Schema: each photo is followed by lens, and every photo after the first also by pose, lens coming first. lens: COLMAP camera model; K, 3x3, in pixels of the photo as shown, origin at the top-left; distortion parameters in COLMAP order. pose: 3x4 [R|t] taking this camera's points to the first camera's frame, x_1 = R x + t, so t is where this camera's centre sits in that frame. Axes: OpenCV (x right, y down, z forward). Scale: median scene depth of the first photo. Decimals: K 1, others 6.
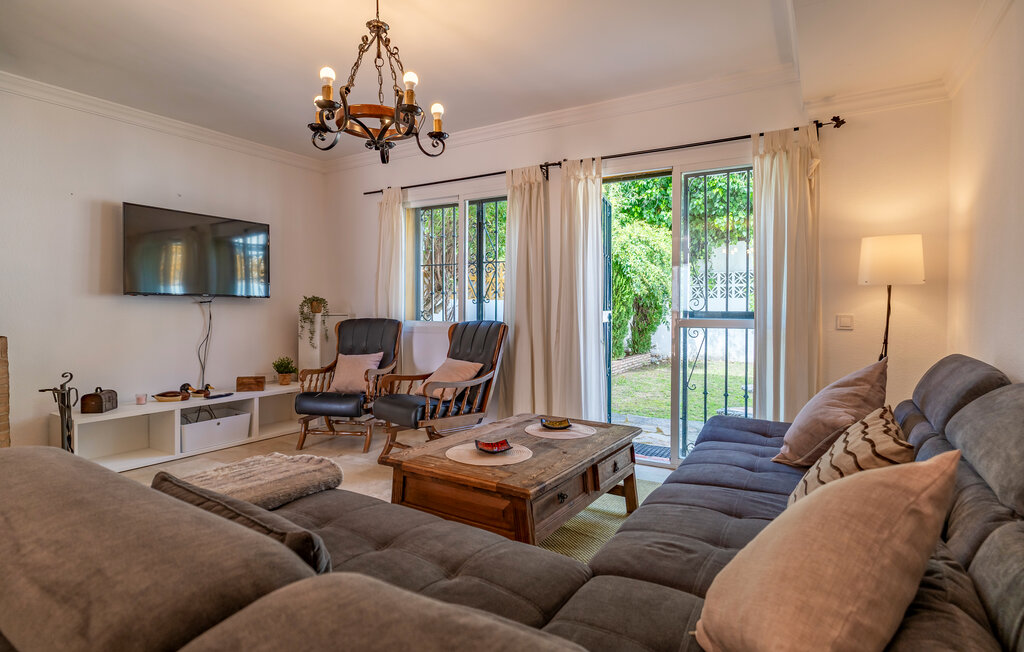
lens RADIAL K [[528.2, 0, 512.0], [0, 528.2, 326.0], [0, 0, 1]] dist [-0.001239, -0.000431]
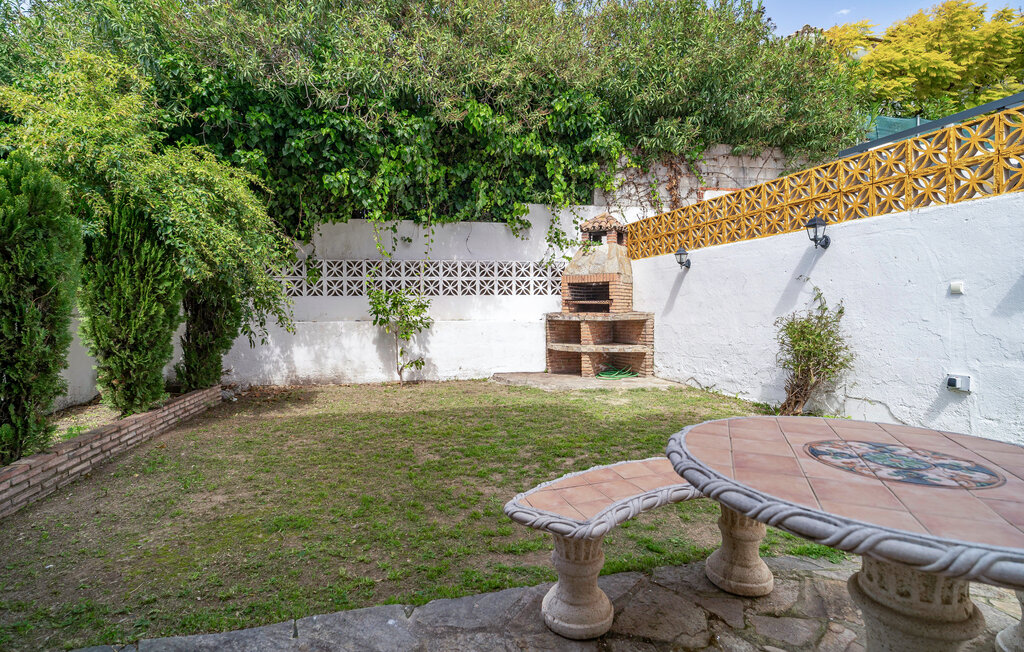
lens RADIAL K [[528.2, 0, 512.0], [0, 528.2, 326.0], [0, 0, 1]] dist [-0.001239, -0.000431]
pose [[0.723741, -0.015905, 0.689889, 0.098415], [0.021956, 0.999759, 0.000015, -0.008213], [-0.689722, 0.015136, 0.723916, 0.373497]]
